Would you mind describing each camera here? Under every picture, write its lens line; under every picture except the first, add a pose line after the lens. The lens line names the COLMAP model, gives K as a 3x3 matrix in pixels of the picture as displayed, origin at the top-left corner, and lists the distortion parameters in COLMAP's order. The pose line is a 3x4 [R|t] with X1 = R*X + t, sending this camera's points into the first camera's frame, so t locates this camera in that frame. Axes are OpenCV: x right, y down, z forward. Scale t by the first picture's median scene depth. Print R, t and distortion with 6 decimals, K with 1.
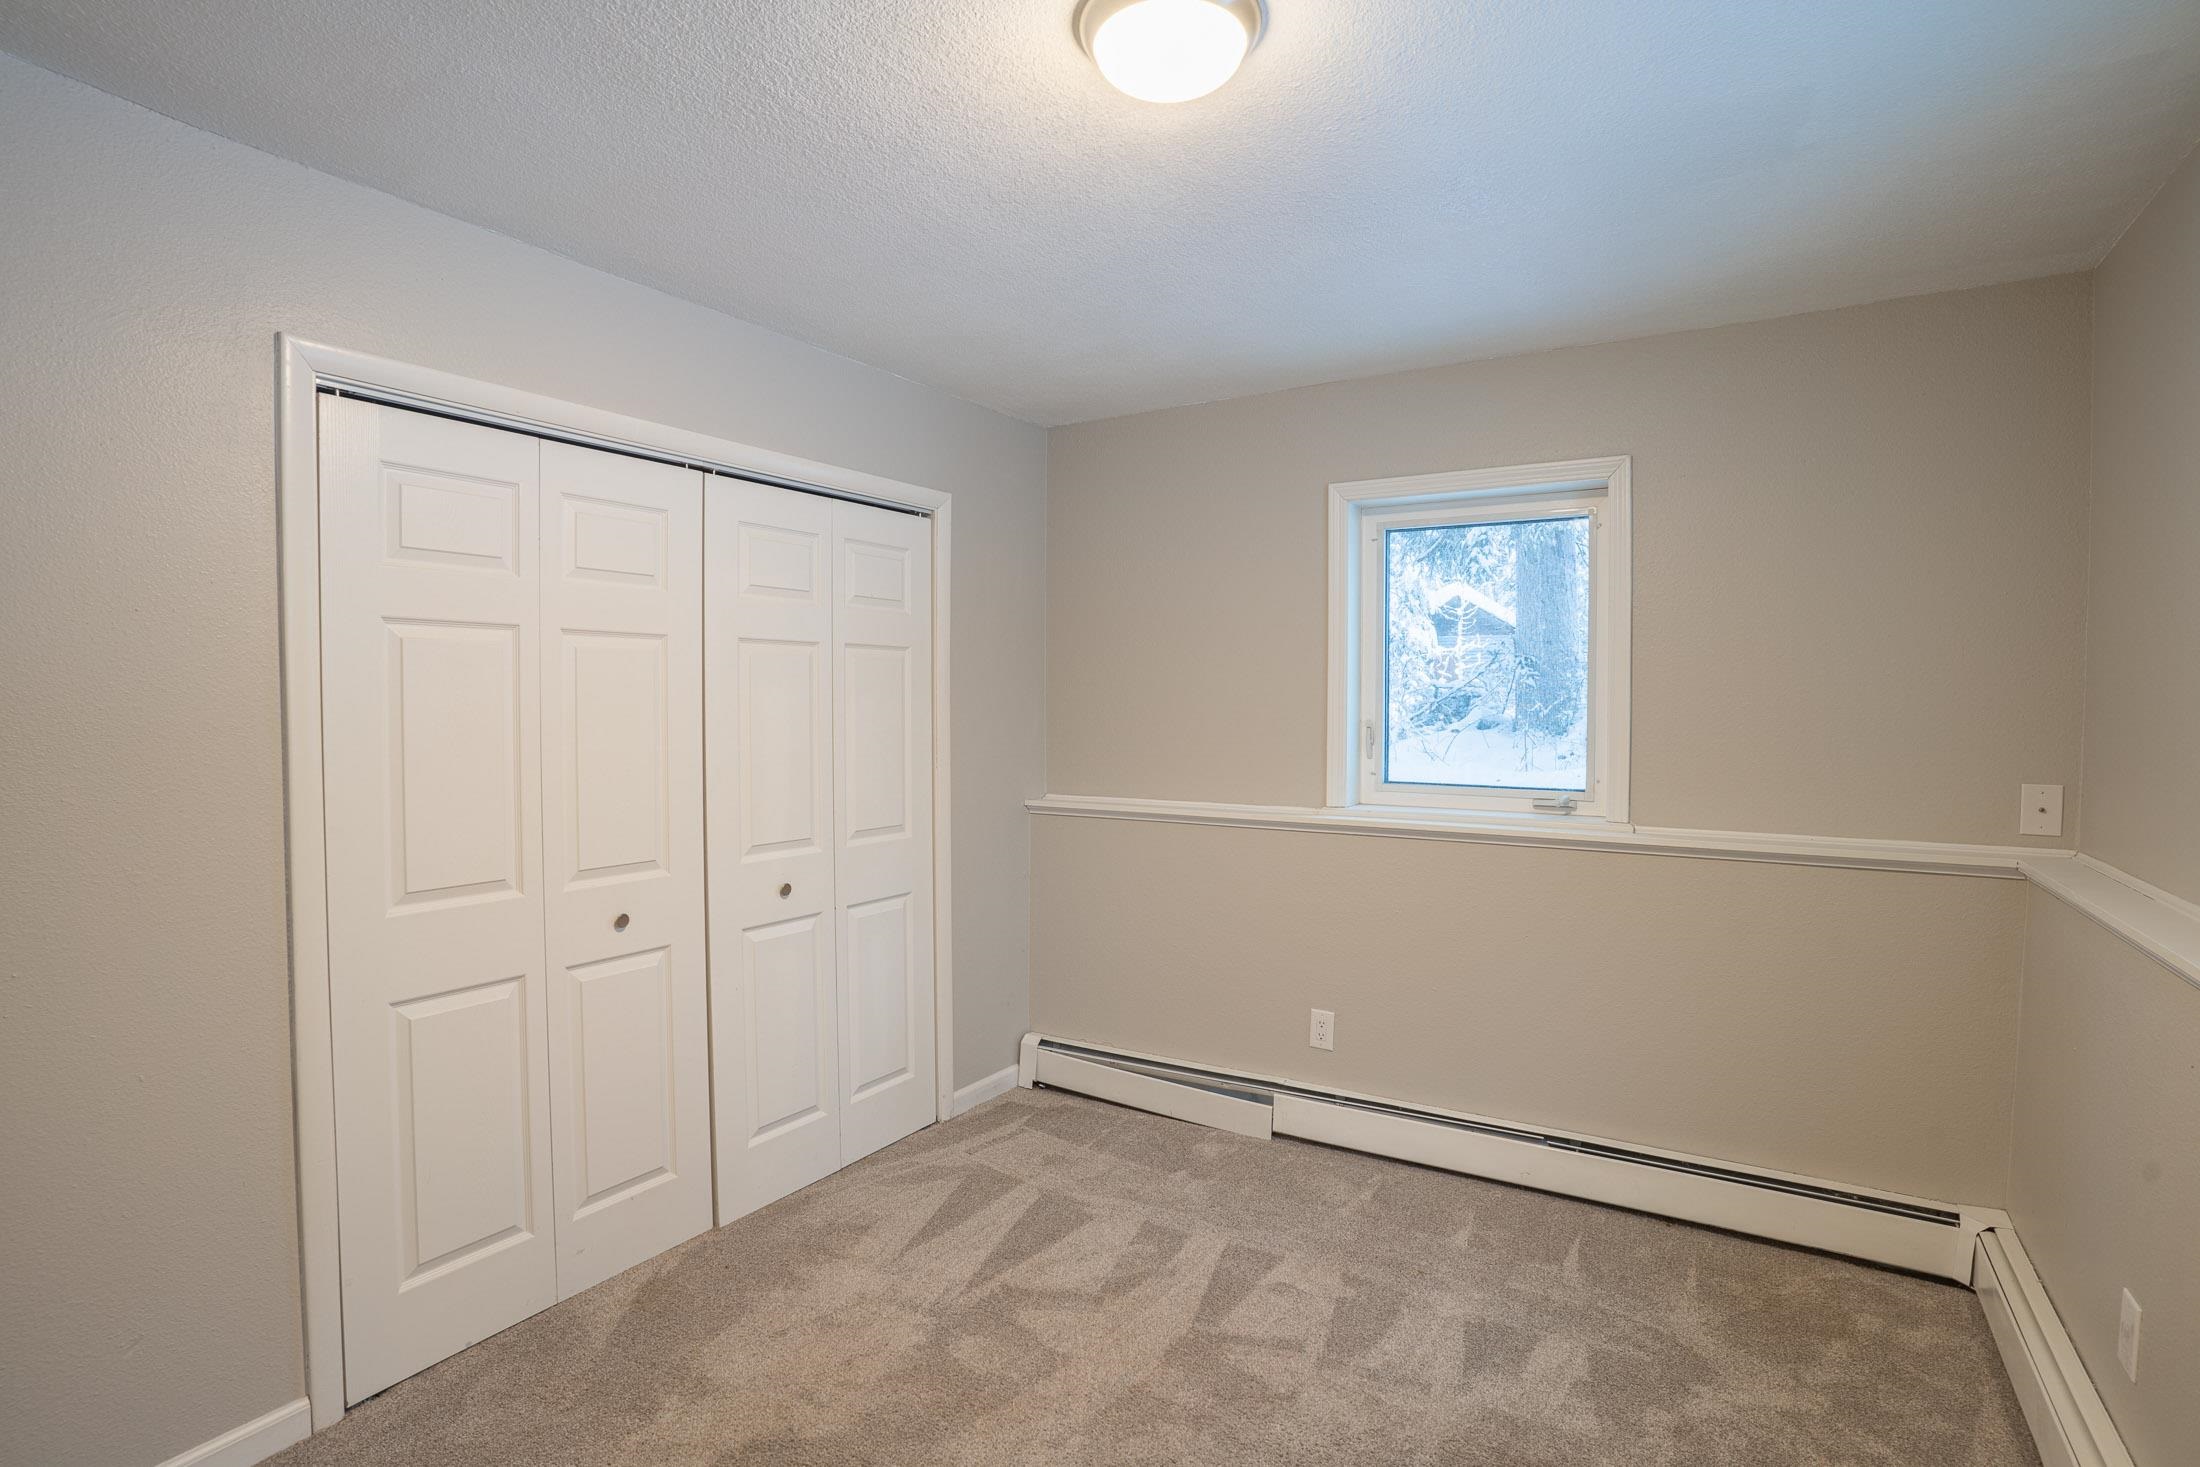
lens RADIAL K [[1099.3, 0, 1093.8], [0, 1099.3, 715.7], [0, 0, 1]] dist [-0.087798, 0.037831]
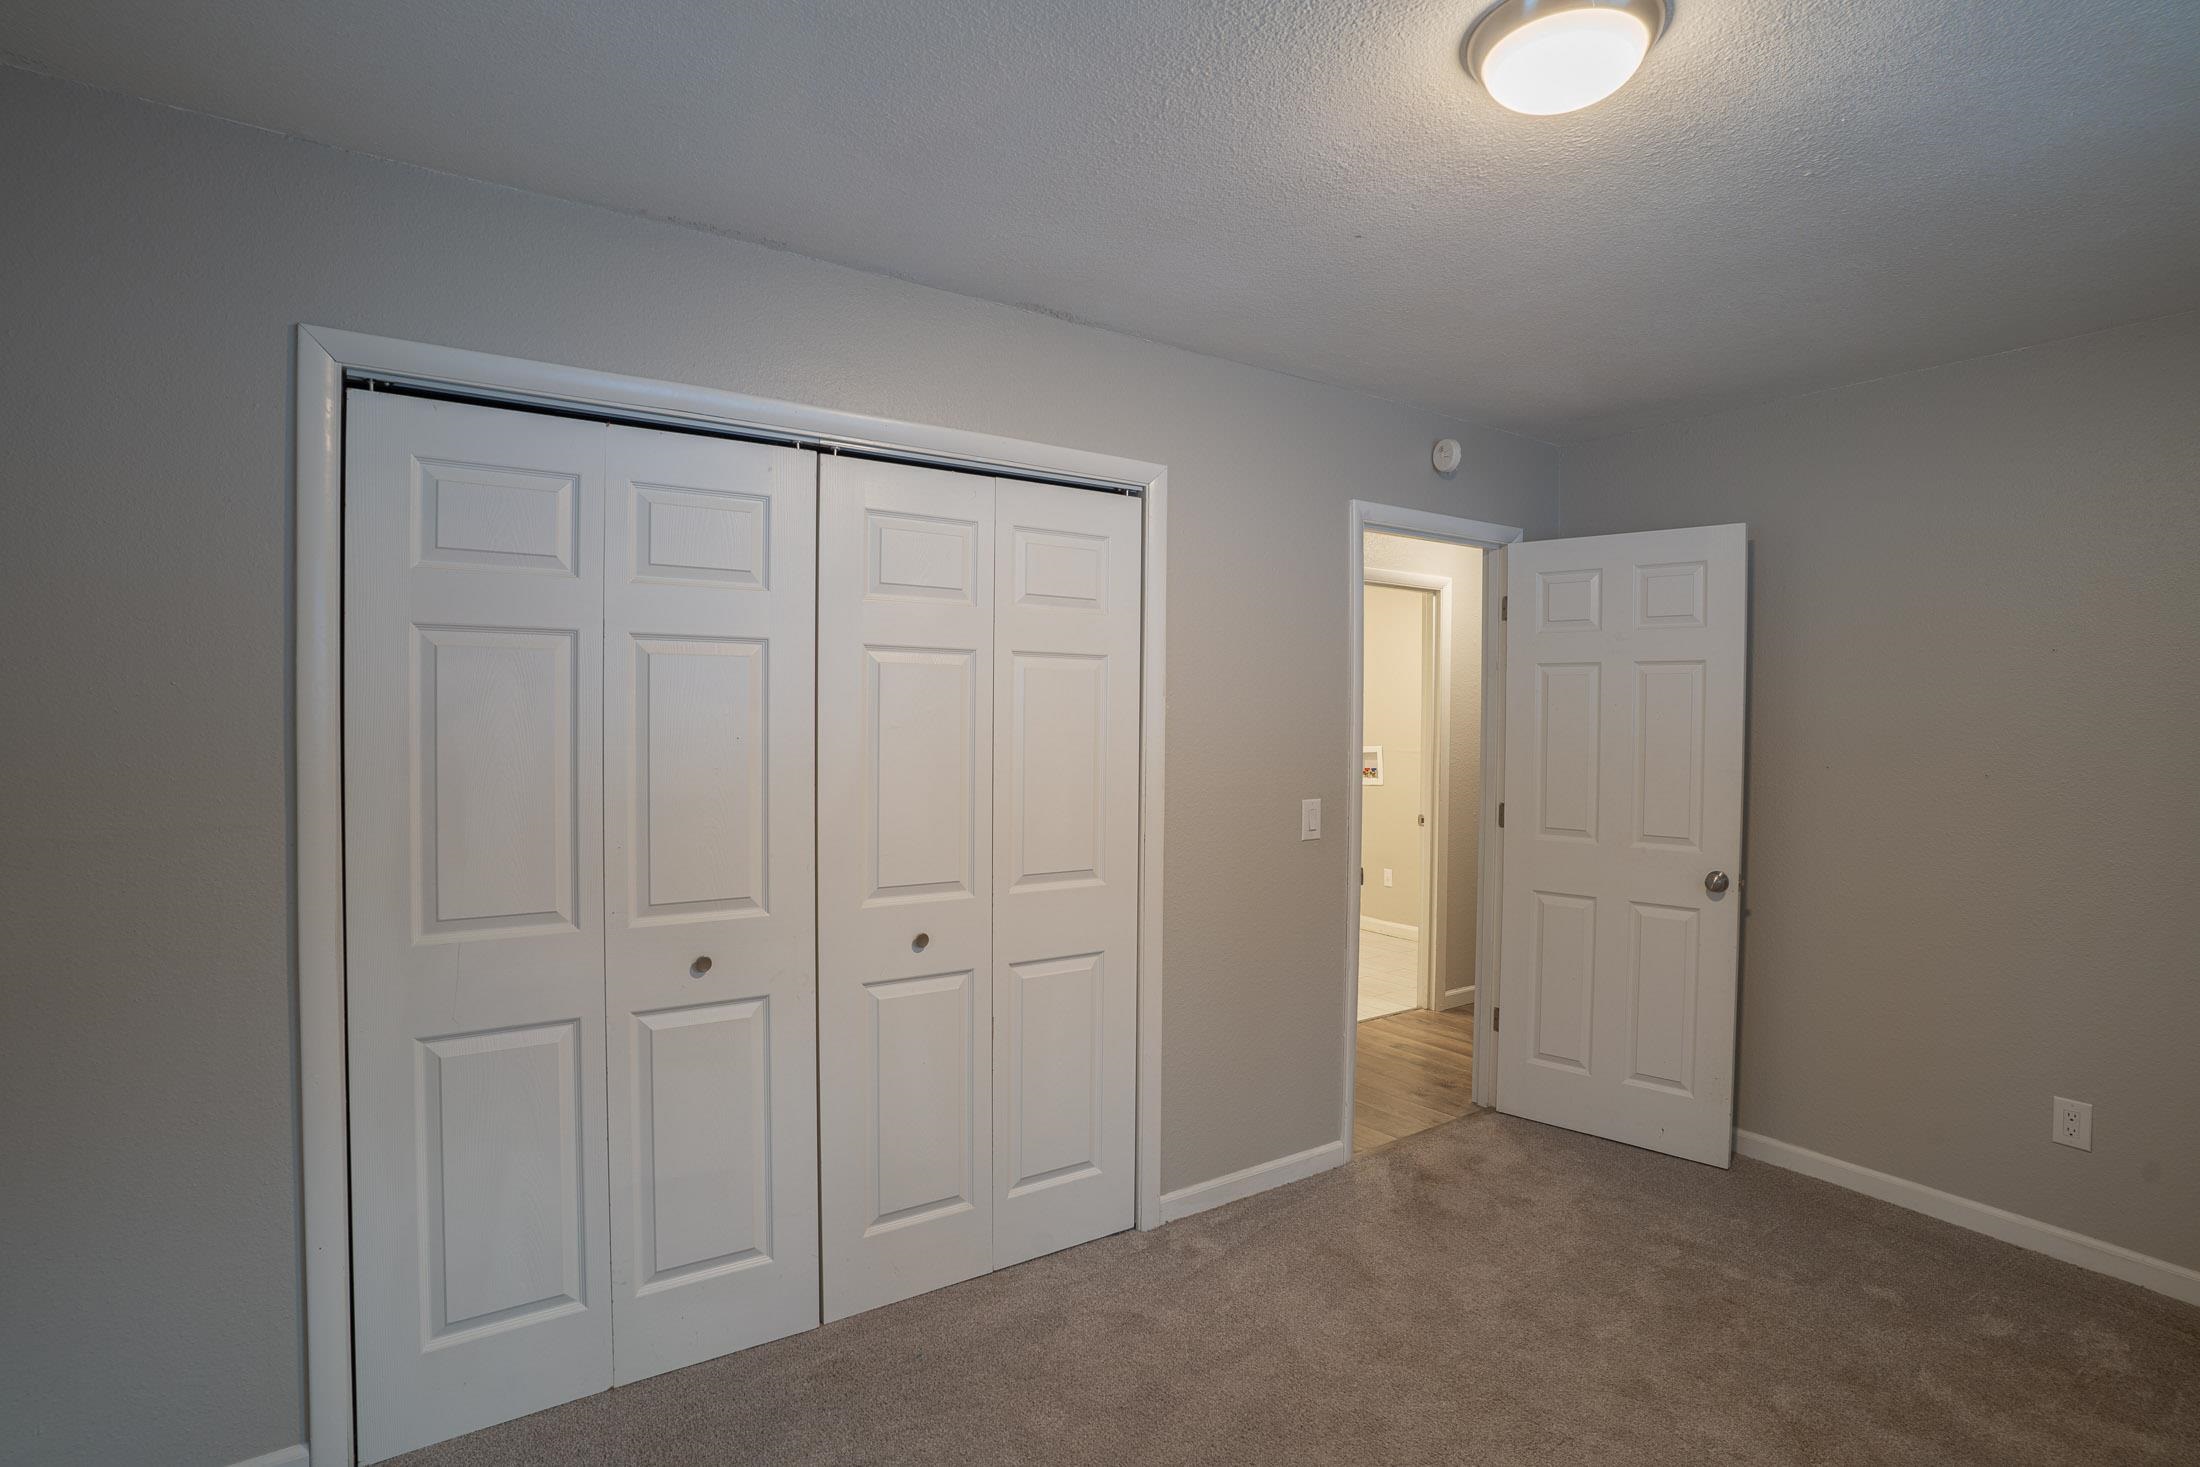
lens RADIAL K [[1080.8, 0, 1092.6], [0, 1080.8, 731.3], [0, 0, 1]] dist [-0.079817, 0.035908]
pose [[0.914249, 0.009178, -0.405049, 0.187578], [-0.010880, 0.999939, -0.001902, -0.002061], [0.405007, 0.006146, 0.914293, 0.306597]]
